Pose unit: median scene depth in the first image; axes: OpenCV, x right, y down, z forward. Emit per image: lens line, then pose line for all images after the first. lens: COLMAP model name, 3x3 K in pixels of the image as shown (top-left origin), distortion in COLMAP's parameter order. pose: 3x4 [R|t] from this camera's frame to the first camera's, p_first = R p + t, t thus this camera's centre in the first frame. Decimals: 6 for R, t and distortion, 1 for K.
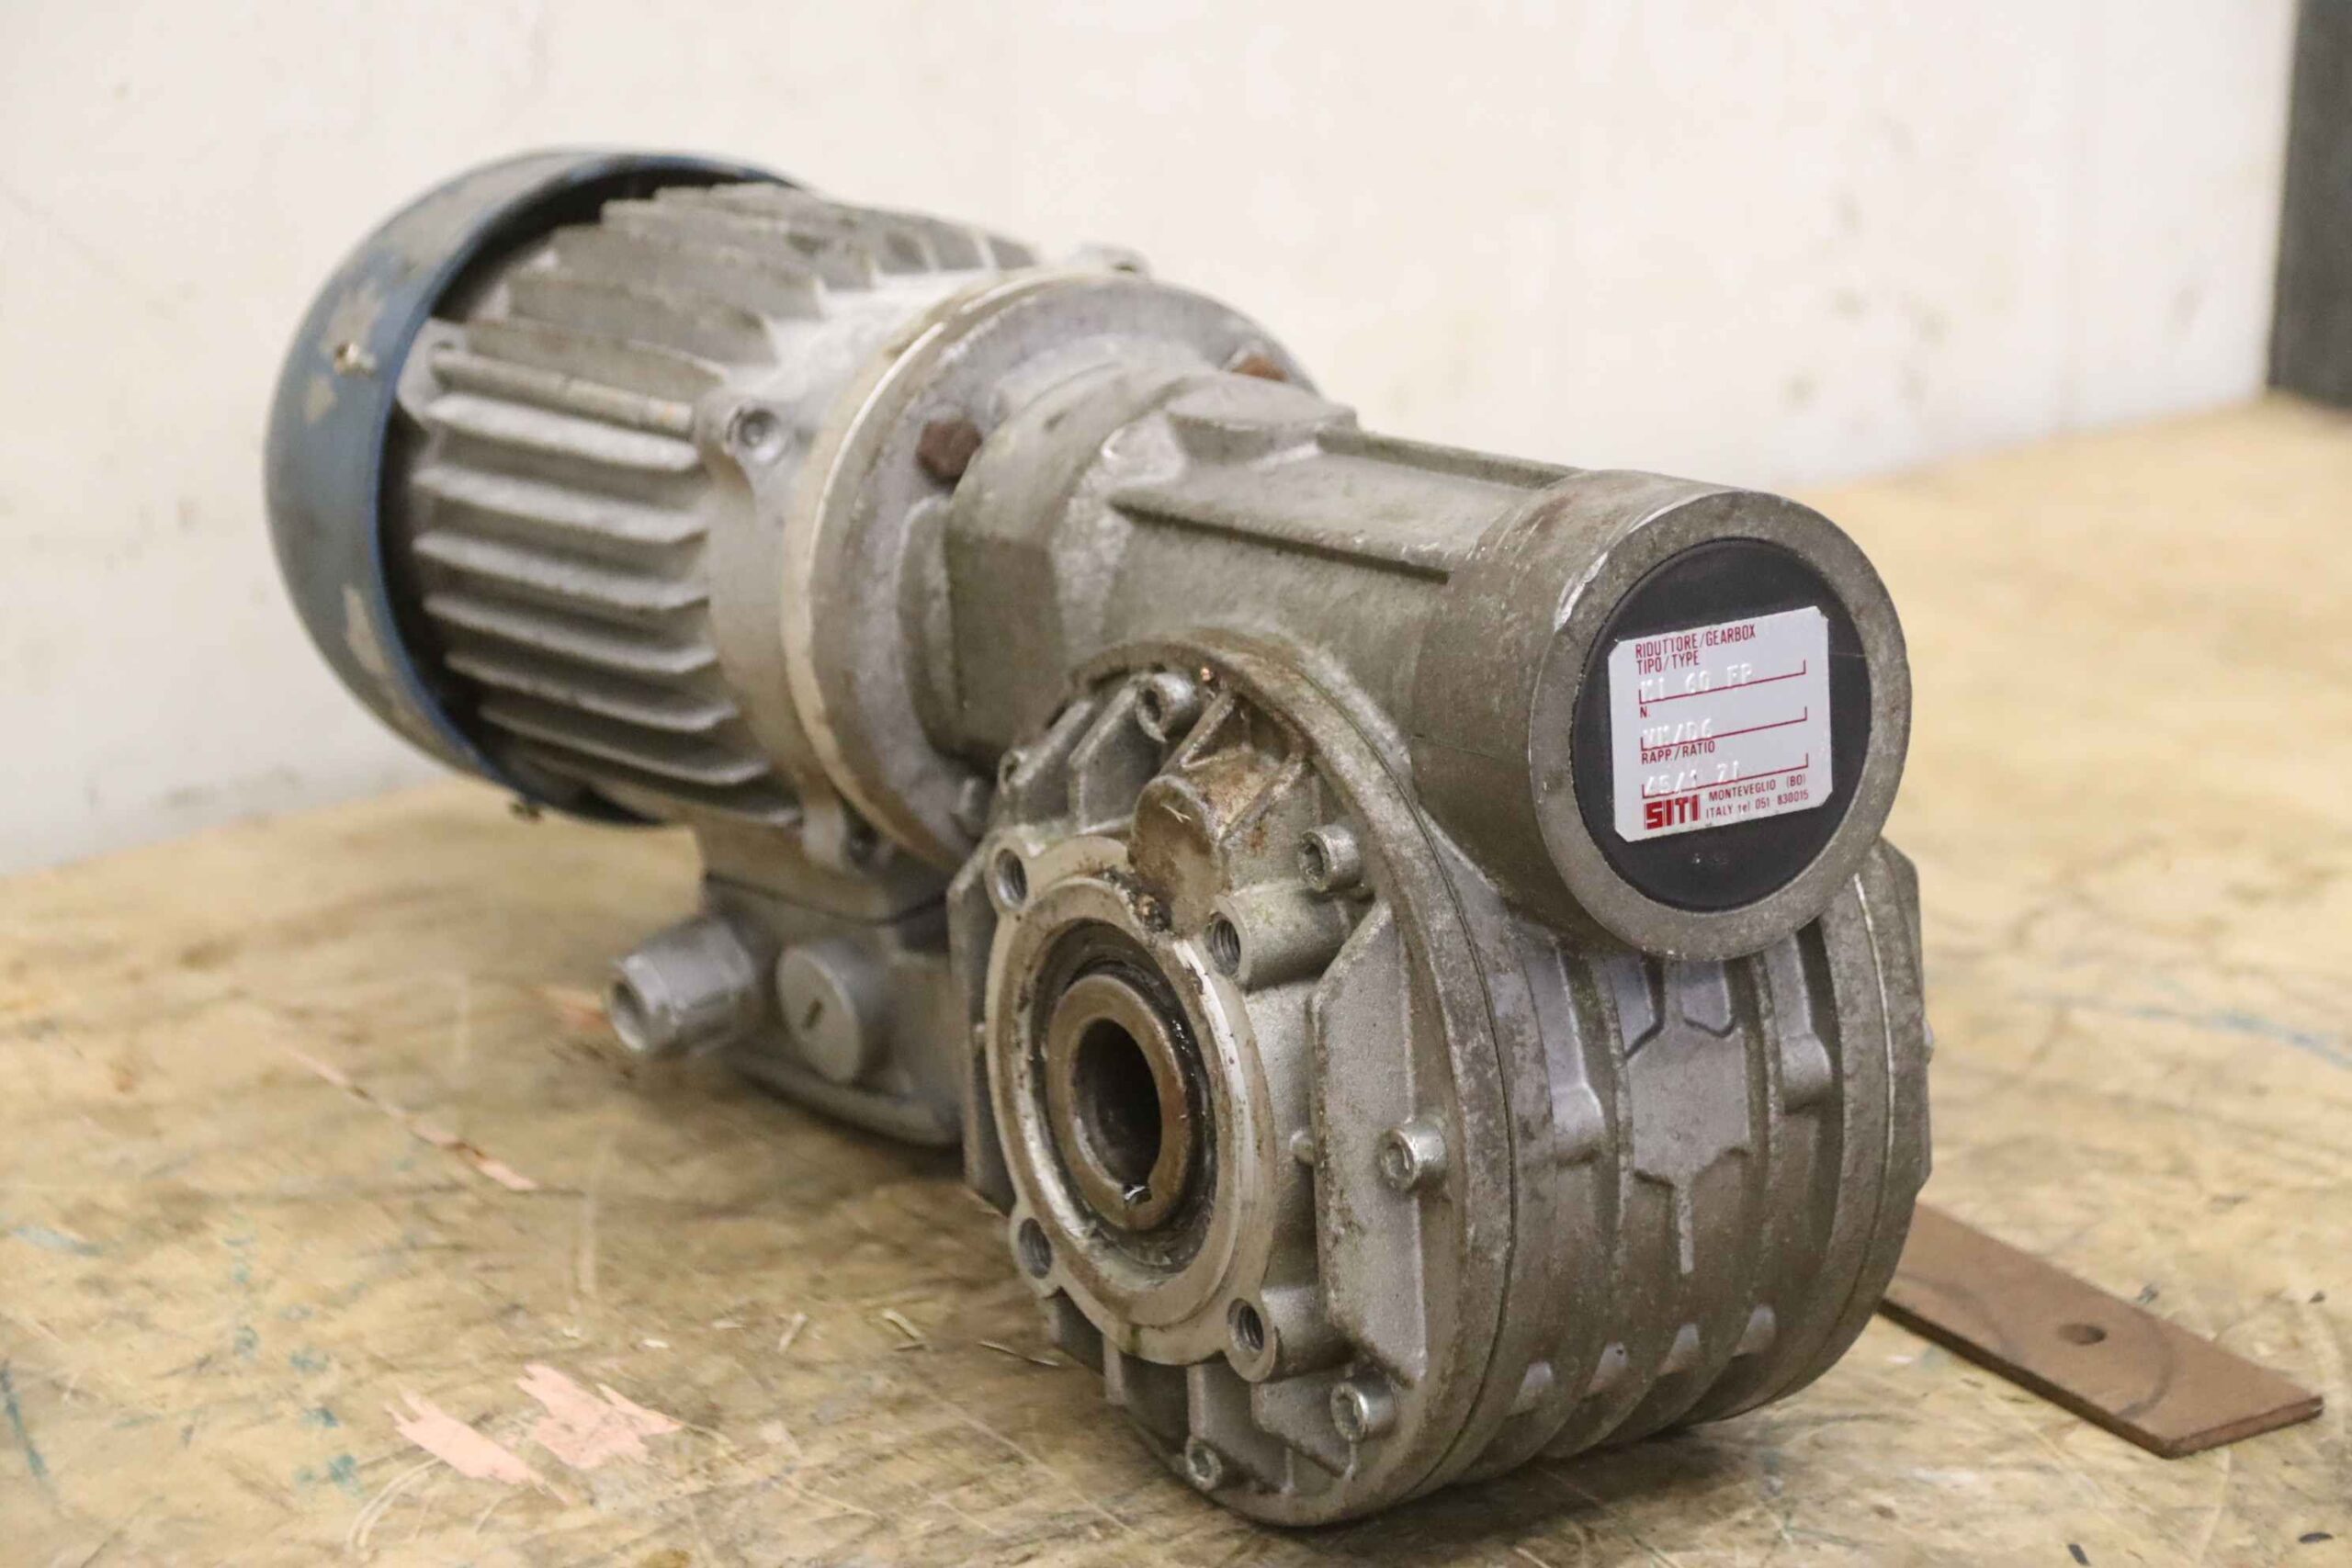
lens RADIAL K [[7326.4, 0, 1176.0], [0, 7326.4, 784.0], [0, 0, 1]] dist [0.558350, -1.692841]
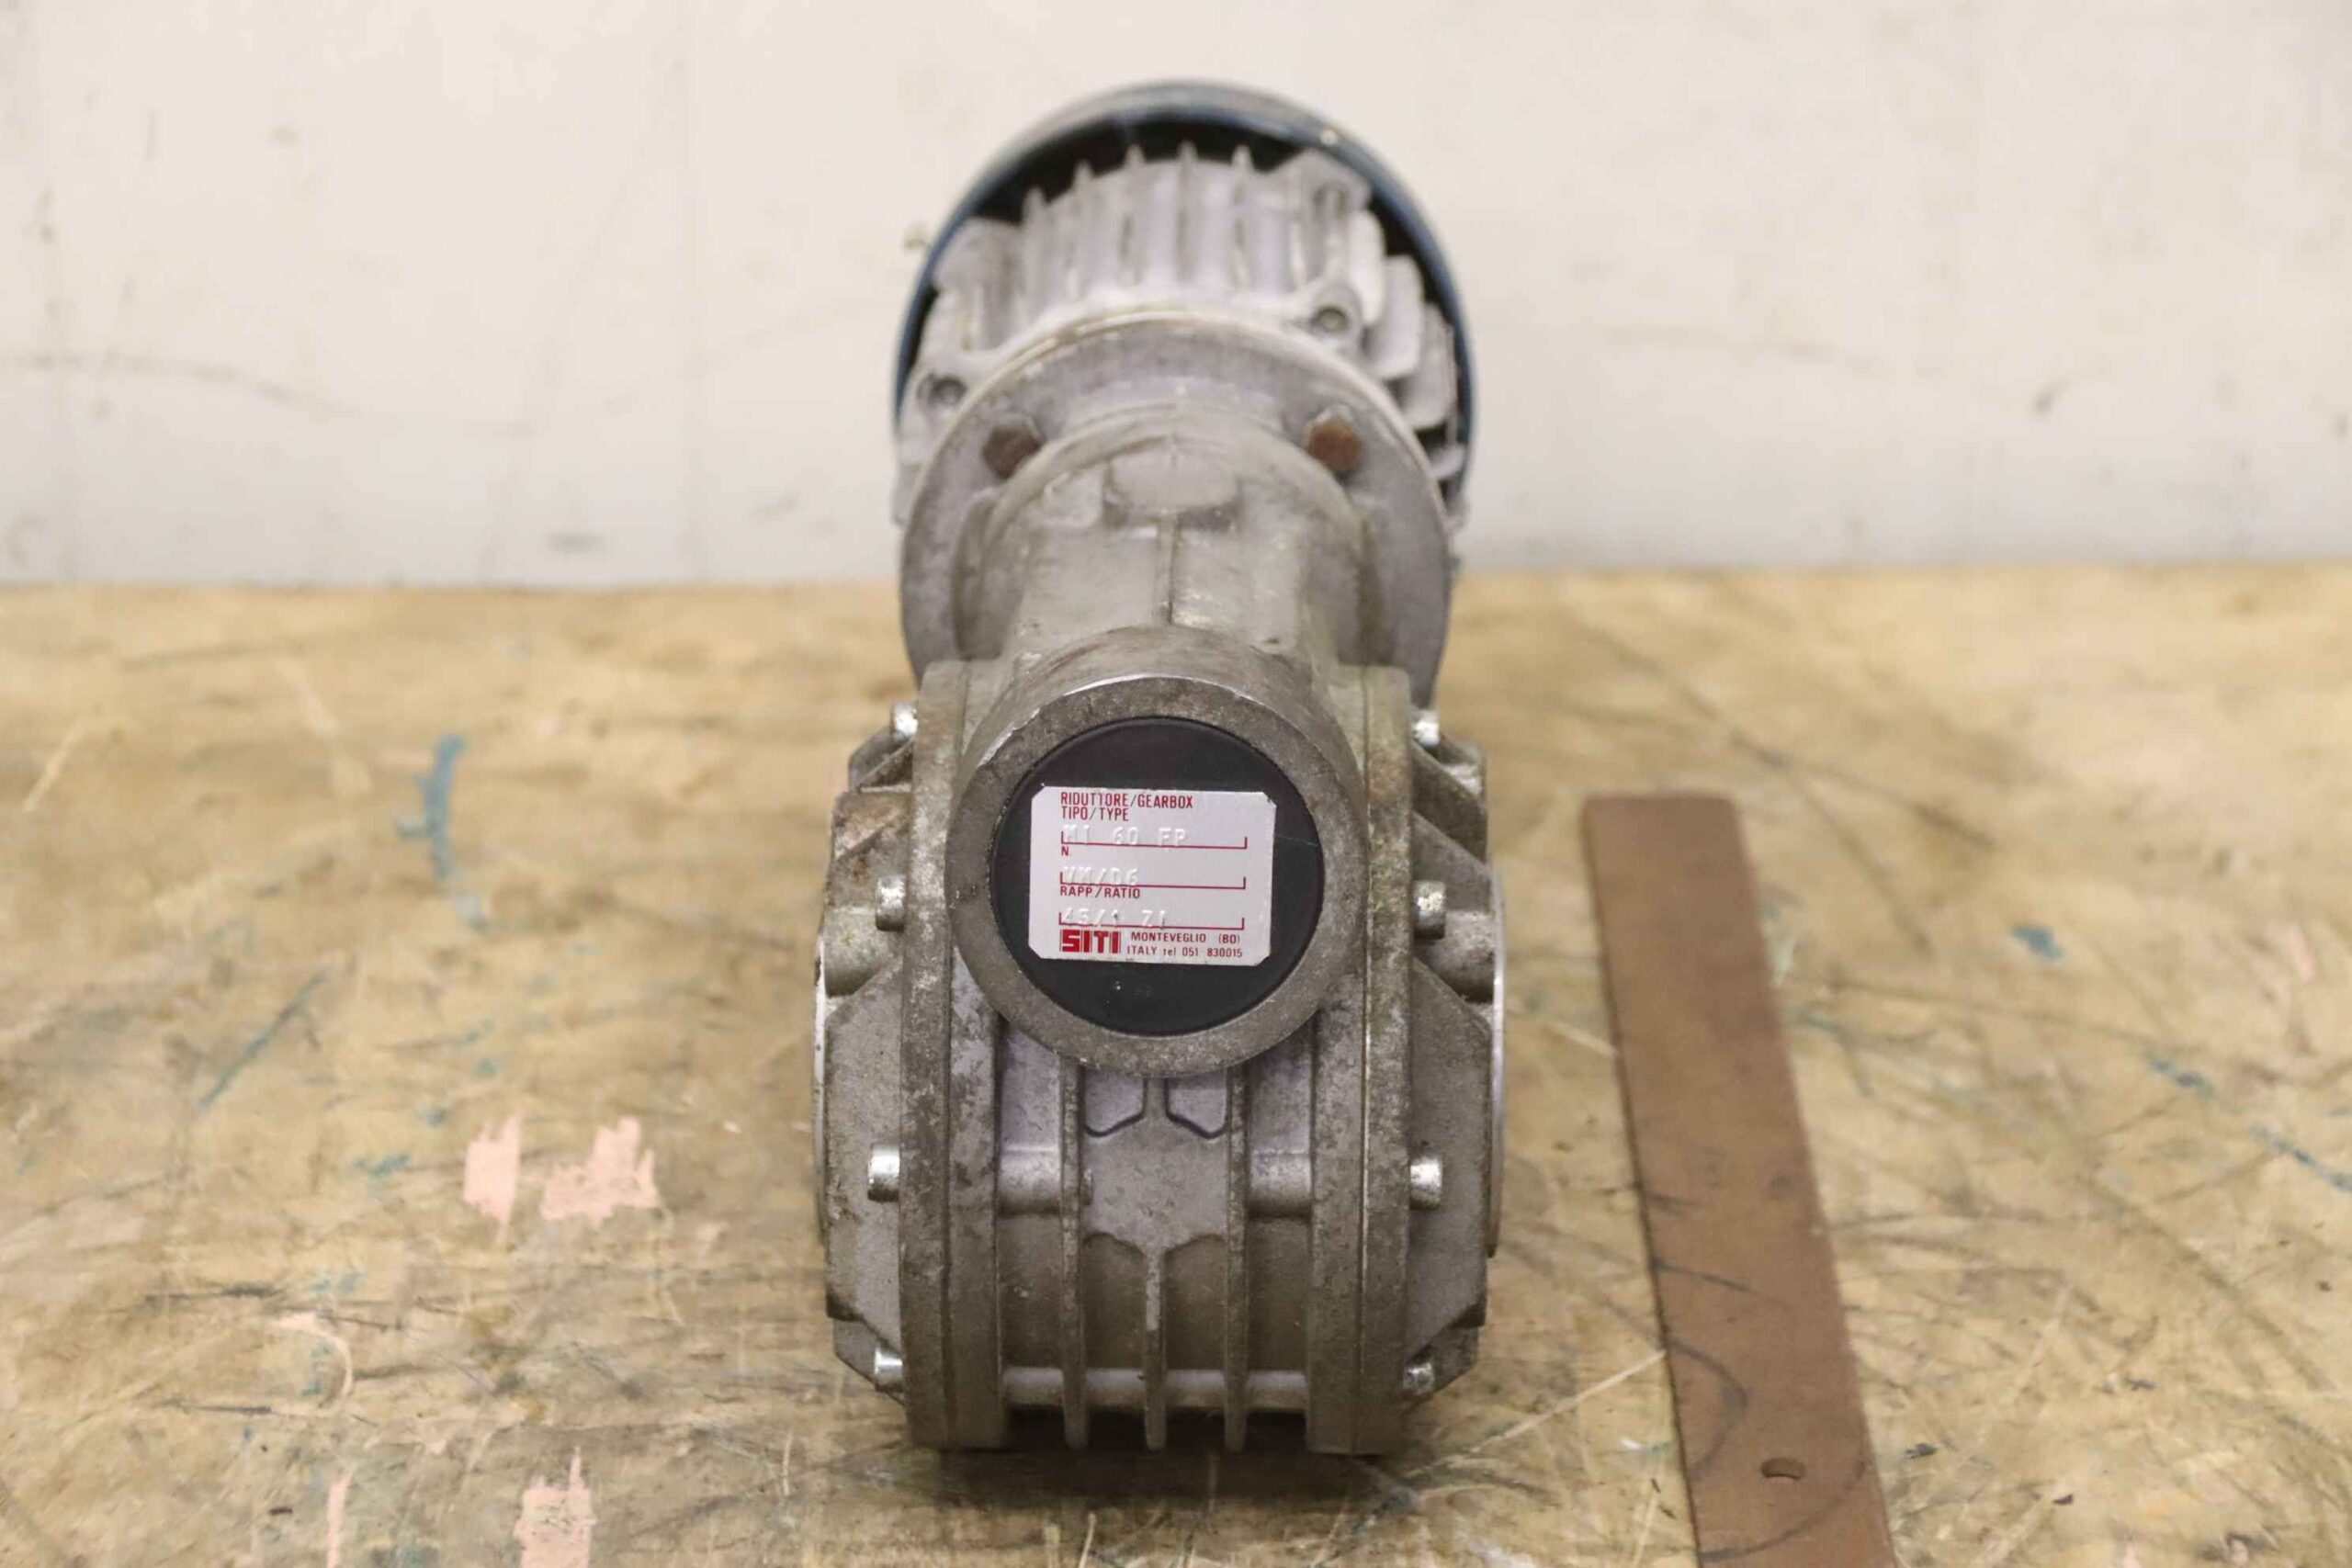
lens RADIAL K [[6883.1, 0, 1176.0], [0, 6883.1, 784.0], [0, 0, 1]] dist [0.229537, 1.039099]
pose [[0.804030, 0.240822, -0.543636, 0.641055], [-0.172882, 0.969491, 0.173778, -0.203704], [0.568900, -0.045738, 0.821134, 0.139783]]
